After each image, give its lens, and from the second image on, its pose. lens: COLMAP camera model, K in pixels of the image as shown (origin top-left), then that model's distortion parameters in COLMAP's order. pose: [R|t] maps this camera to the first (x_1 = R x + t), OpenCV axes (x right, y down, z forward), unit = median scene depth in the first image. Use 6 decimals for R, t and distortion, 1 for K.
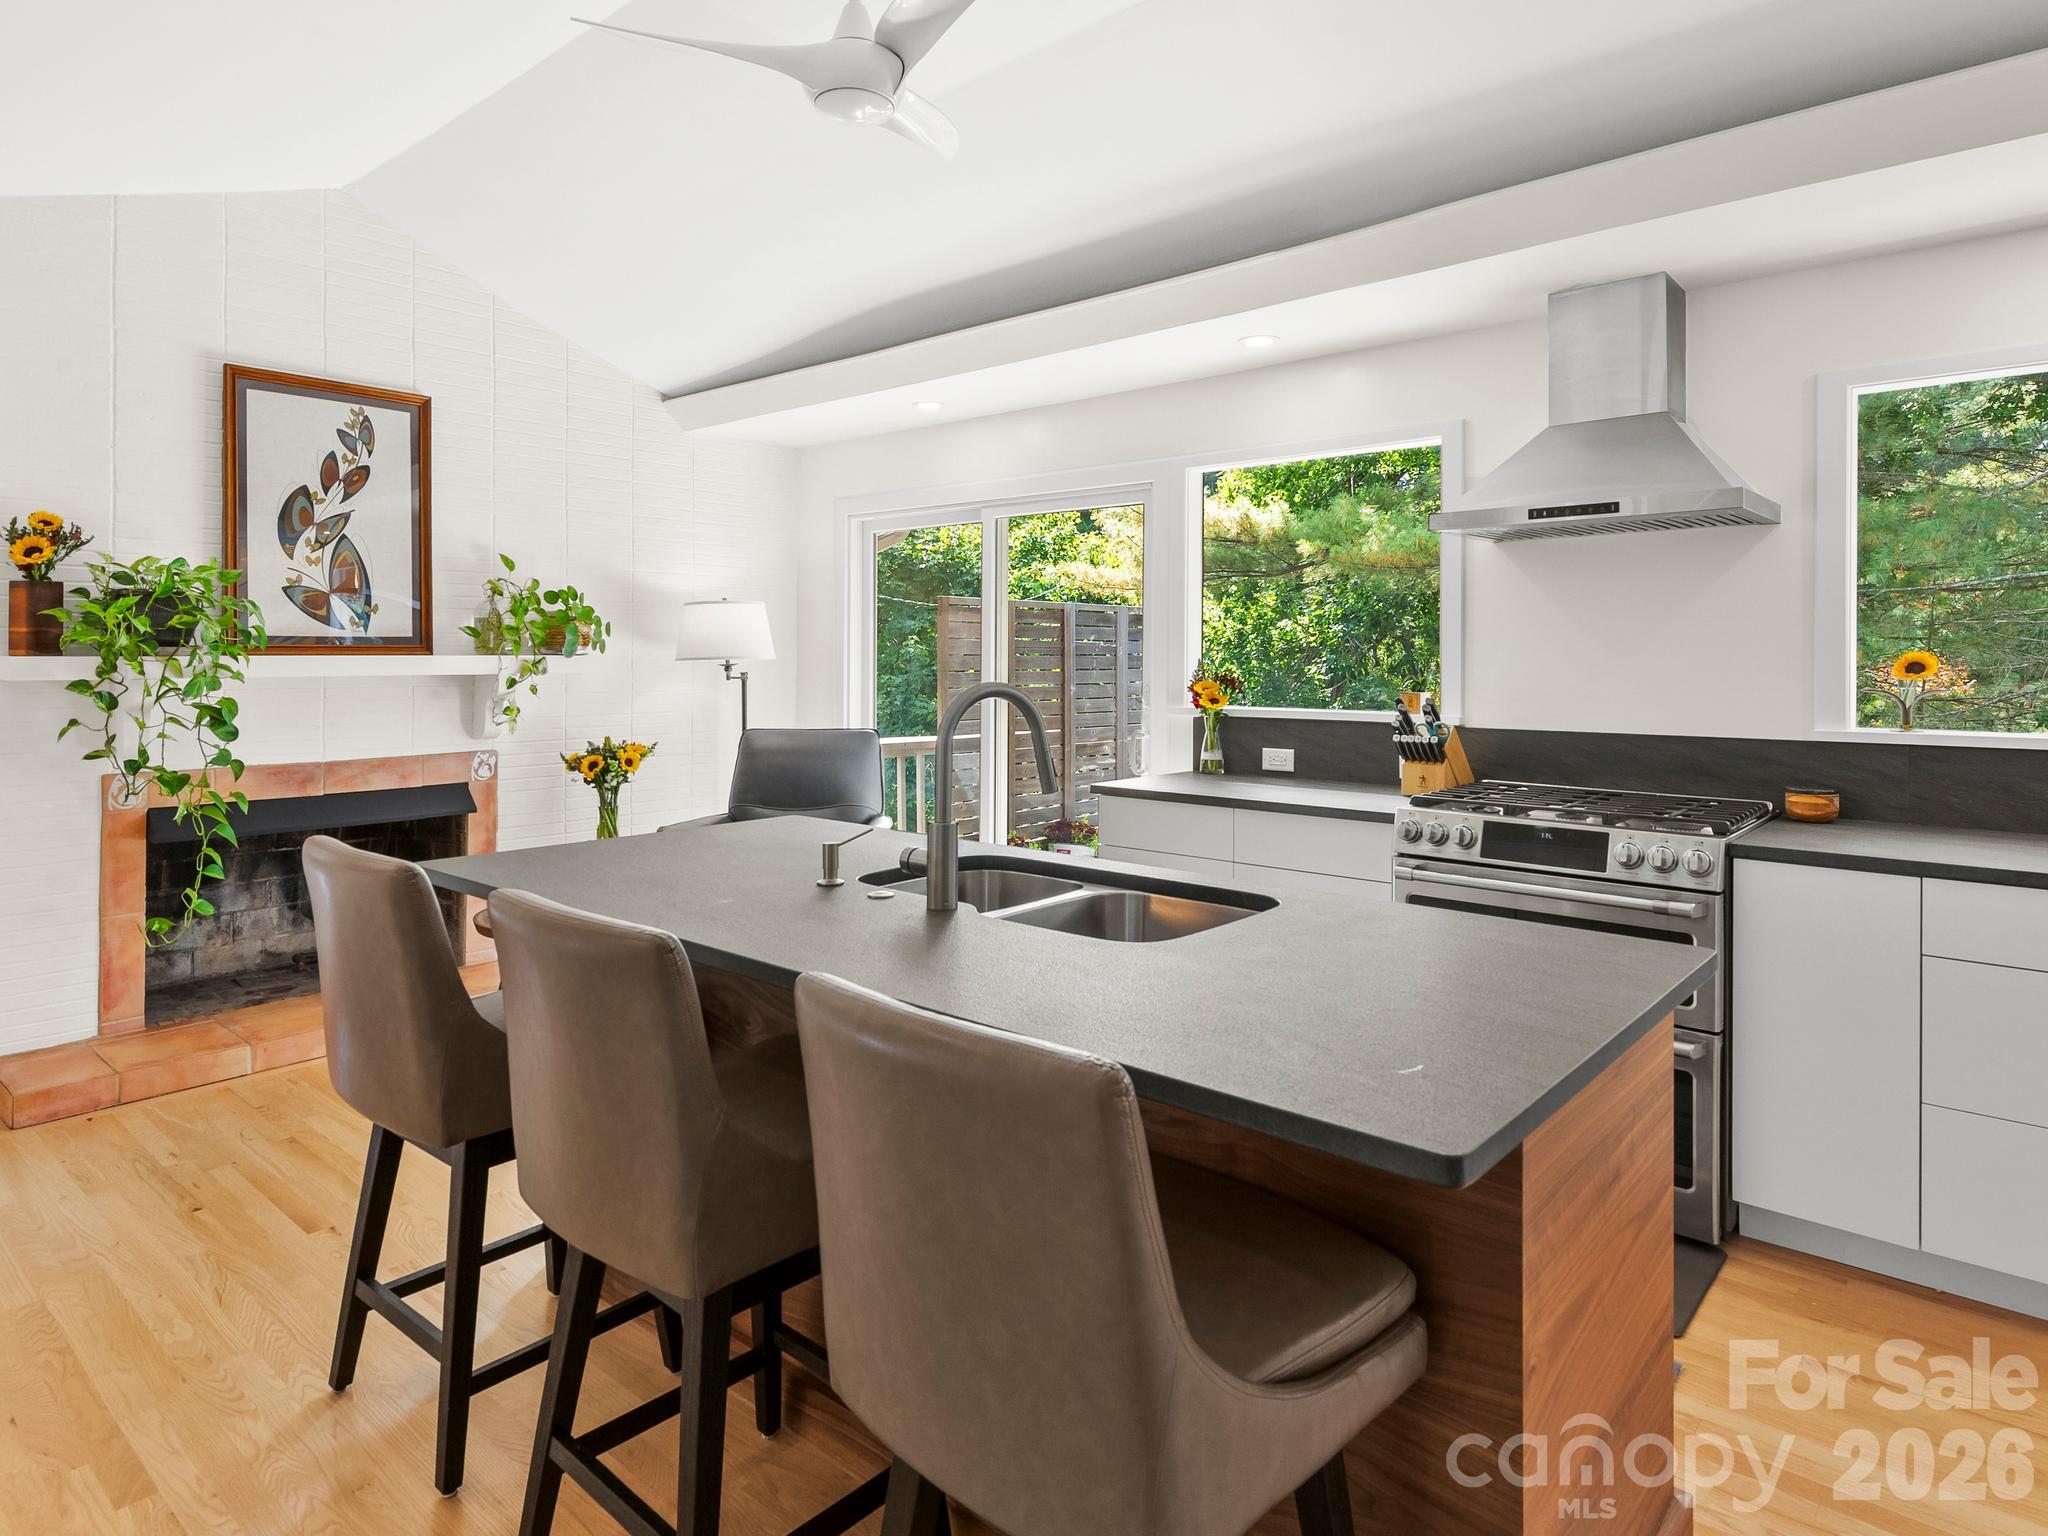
lens RADIAL K [[1185.2, 0, 1021.7], [0, 1185.2, 652.0], [0, 0, 1]] dist [0.025590, -0.023233]
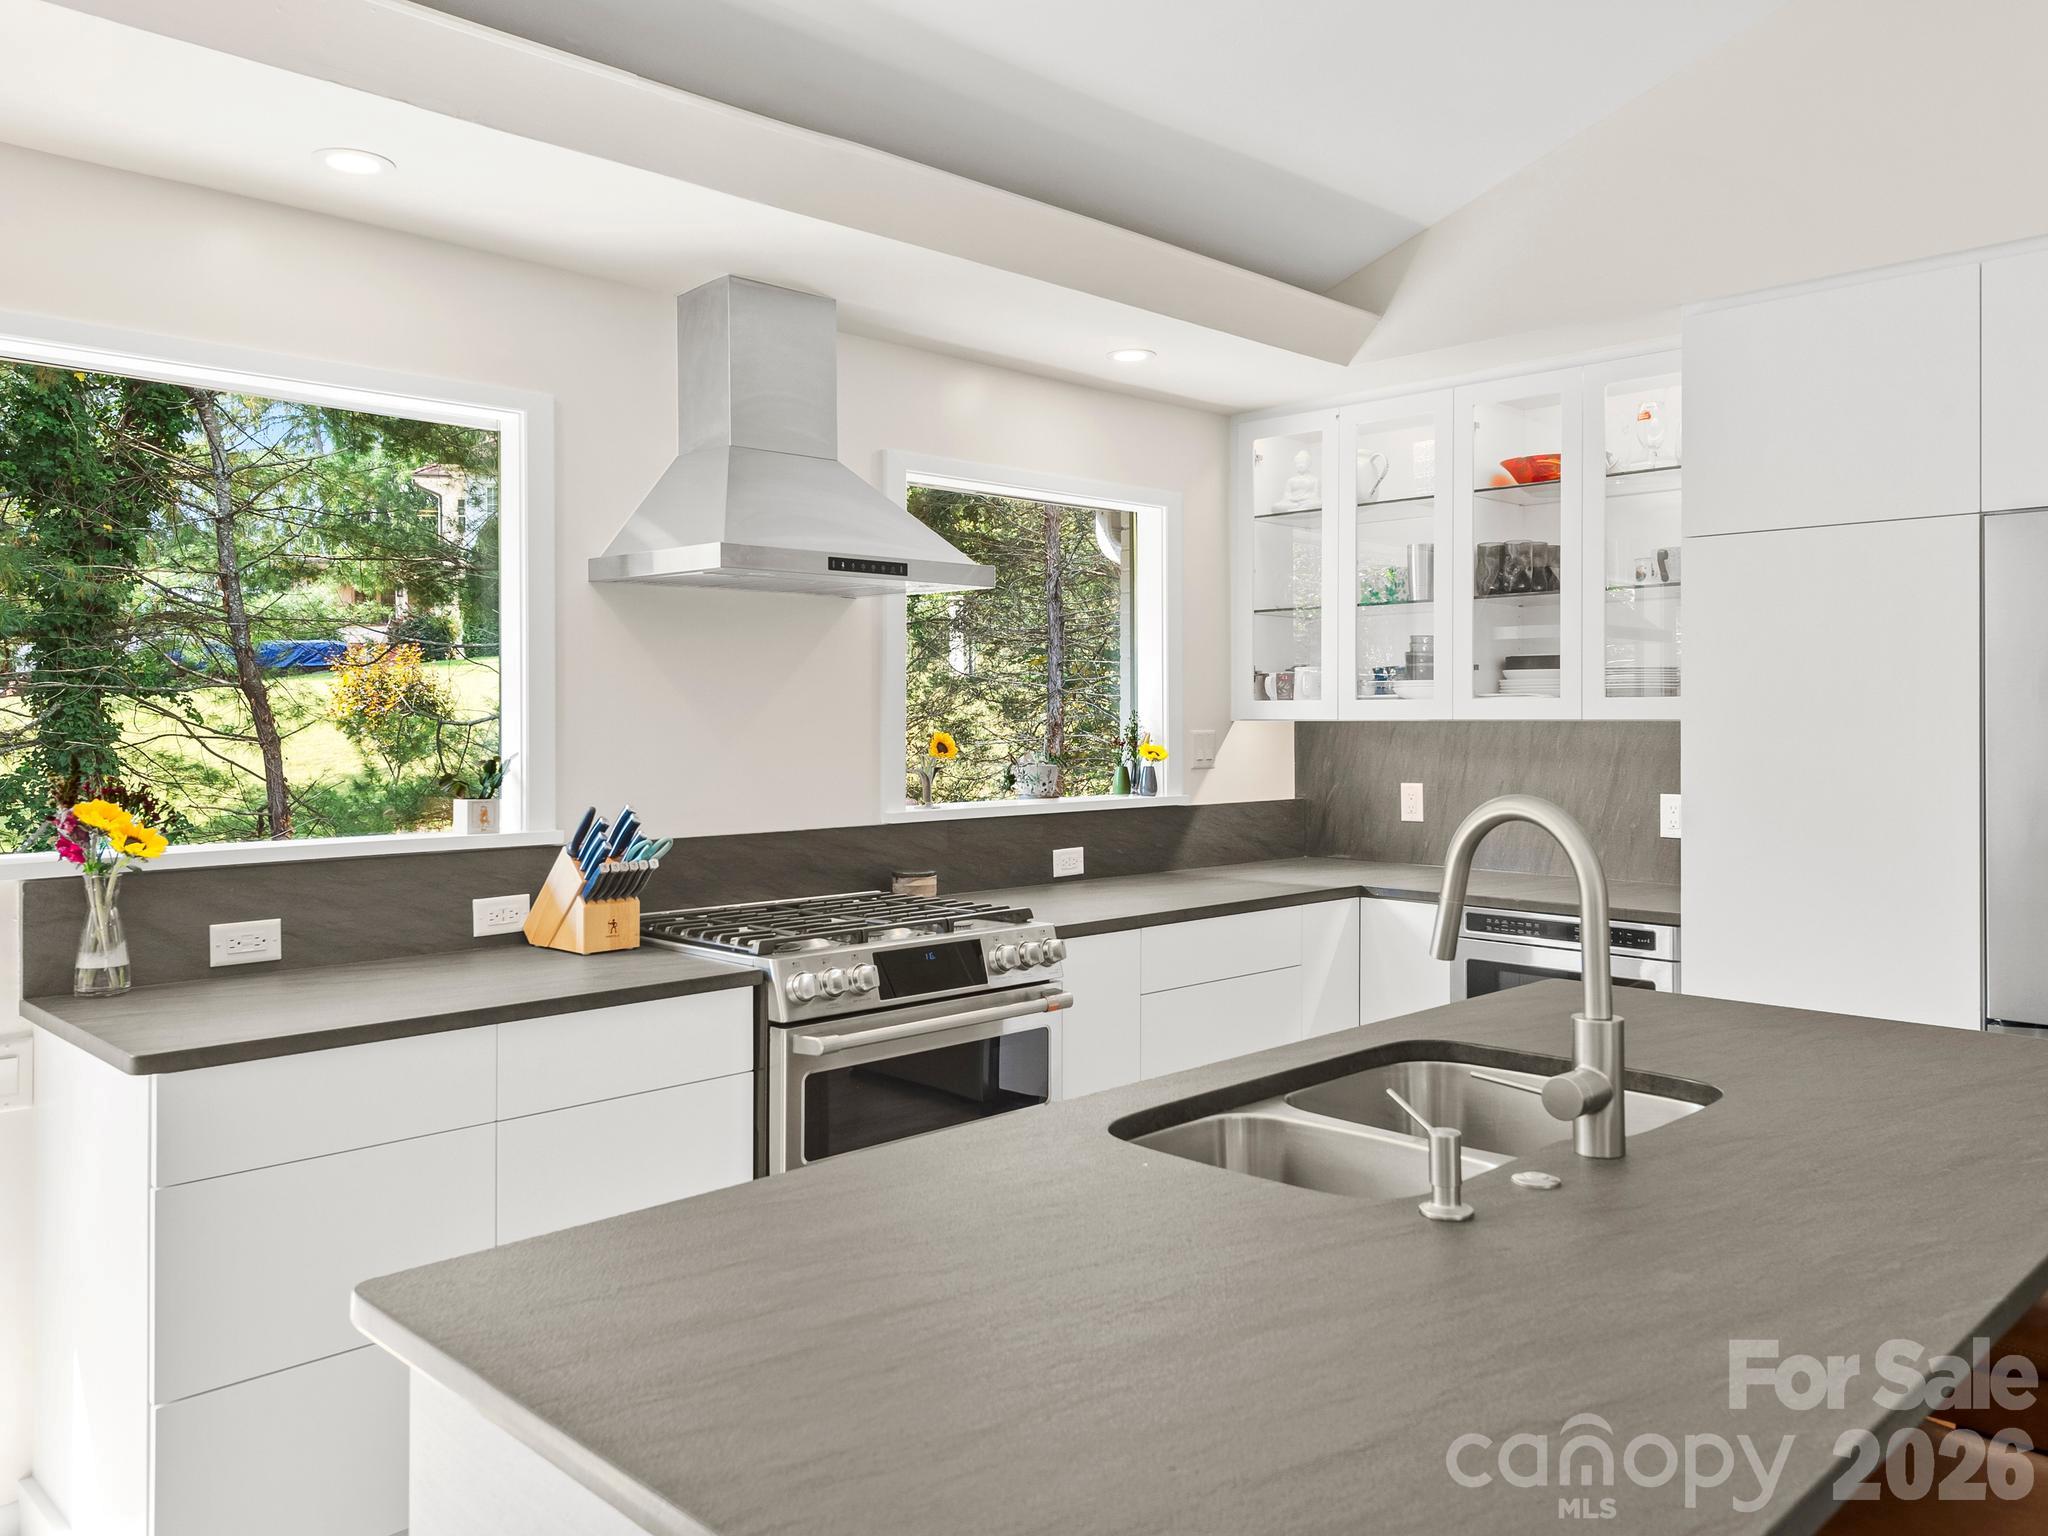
lens RADIAL K [[1545.1, 0, 1013.8], [0, 1545.1, 714.4], [0, 0, 1]] dist [0.013014, 0.001405]
pose [[0.075299, 0.002808, 0.997157, -0.427306], [0.001248, 0.999995, -0.002910, -0.008261], [-0.997160, 0.001463, 0.075295, 0.574700]]
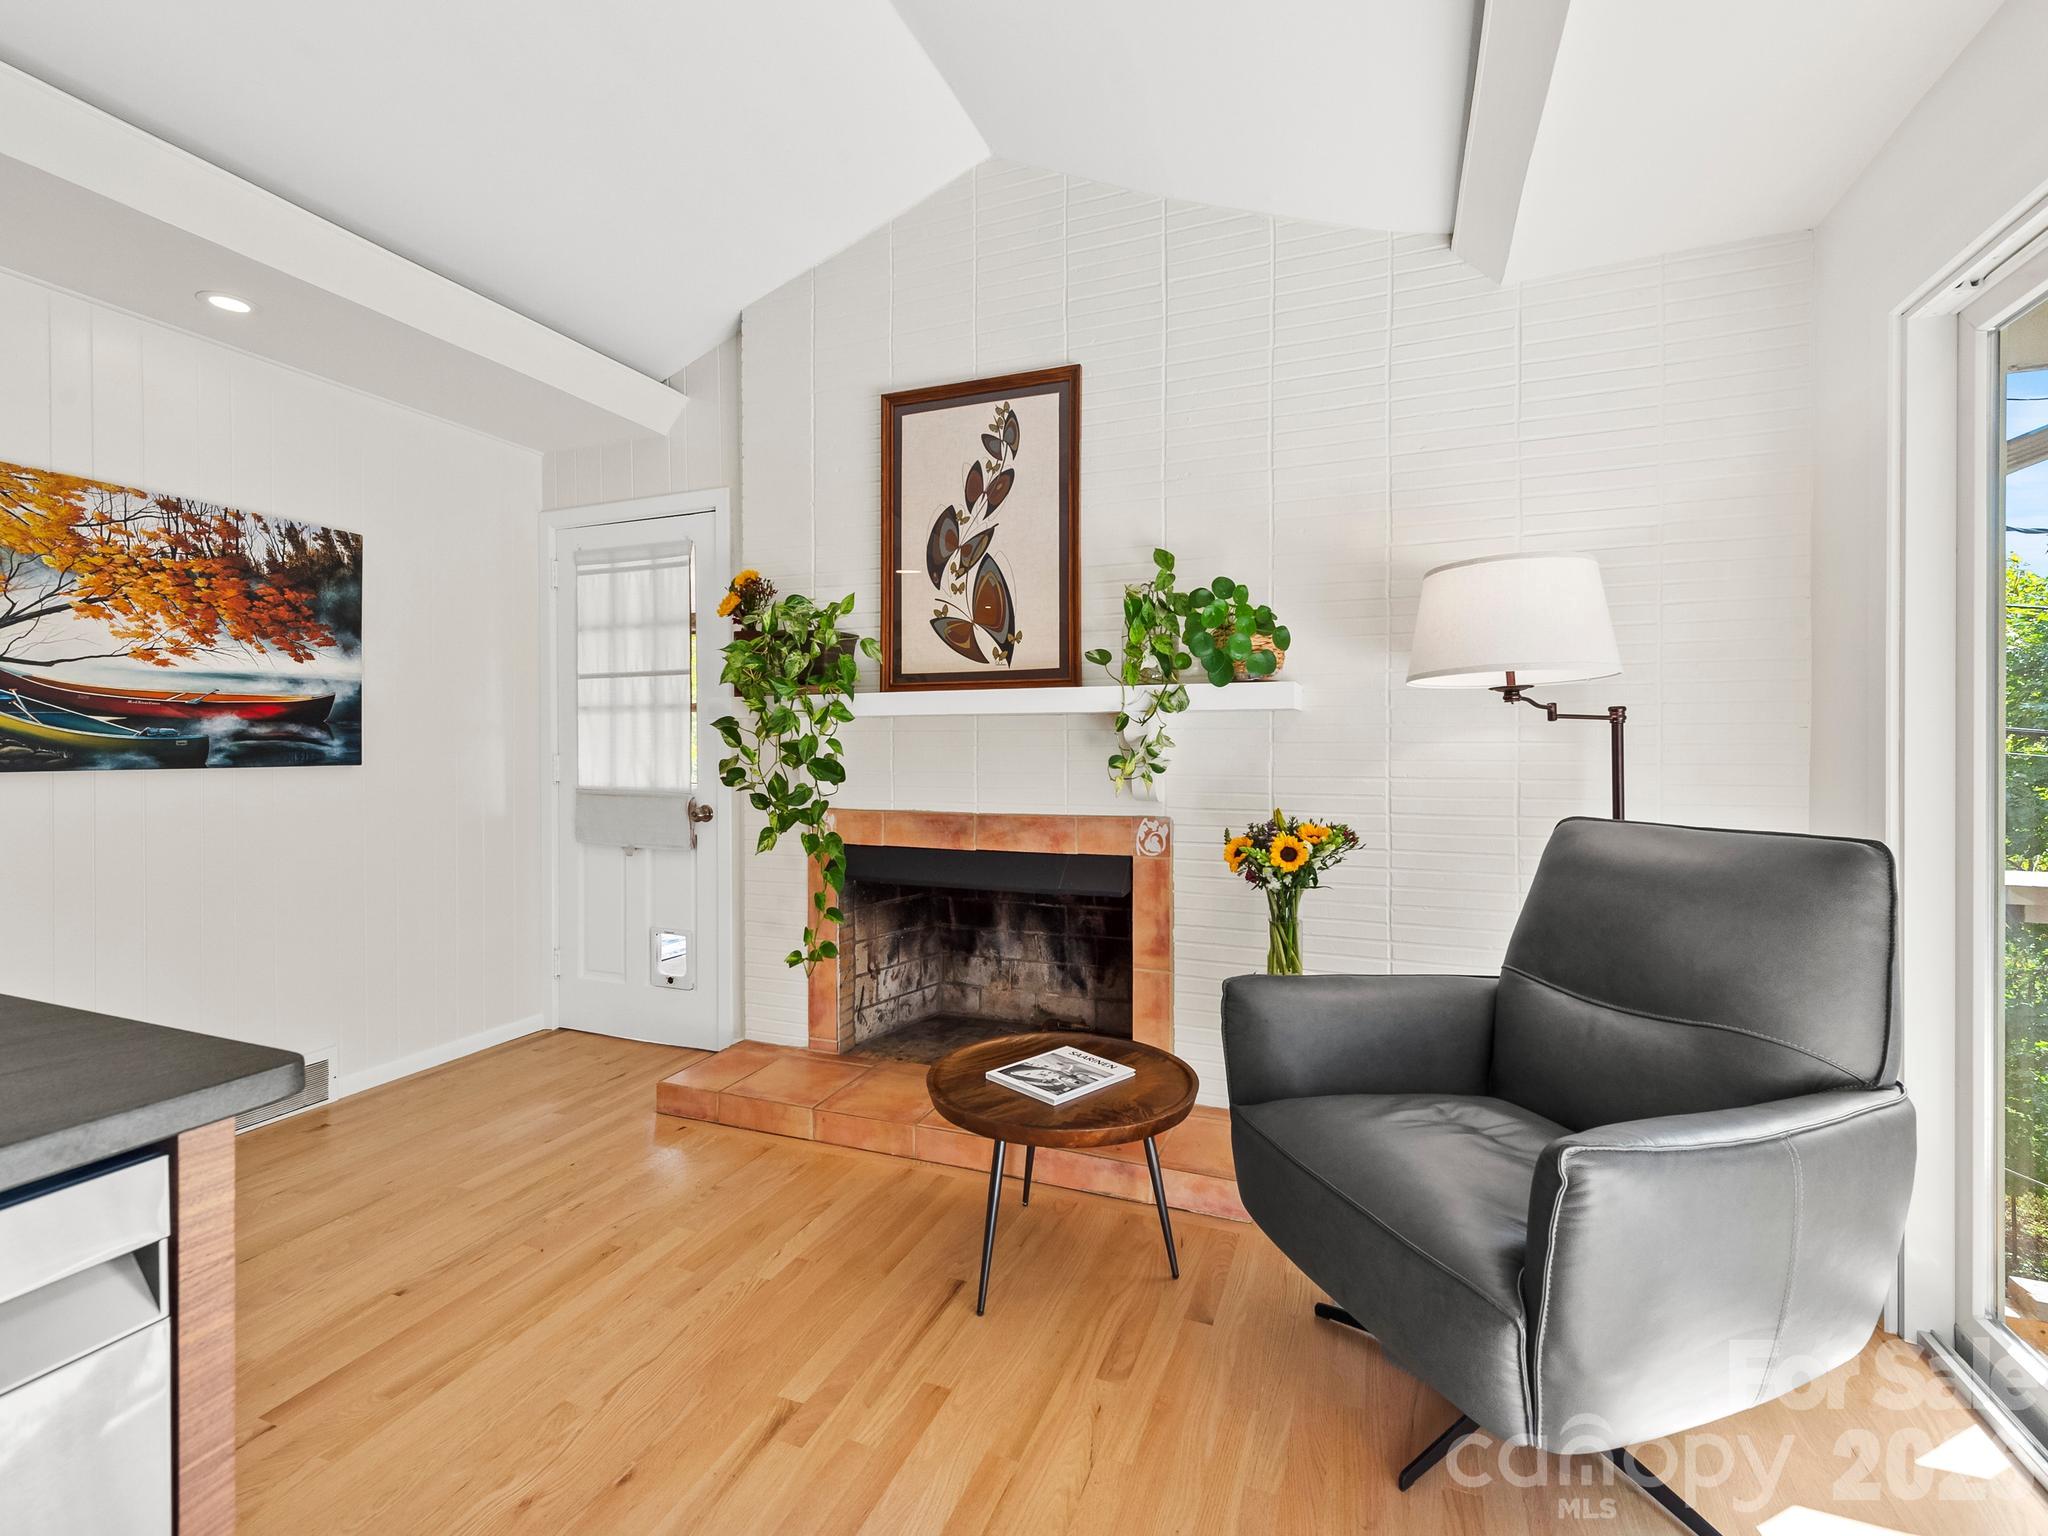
lens RADIAL K [[914.3, 0, 1023.7], [0, 914.3, 748.6], [0, 0, 1]] dist [0.010080, -0.000278]
pose [[0.330048, 0.000670, -0.943964, 0.070610], [0.003485, 0.999992, 0.001928, 0.042184], [0.943958, -0.003926, 0.330043, 0.802545]]
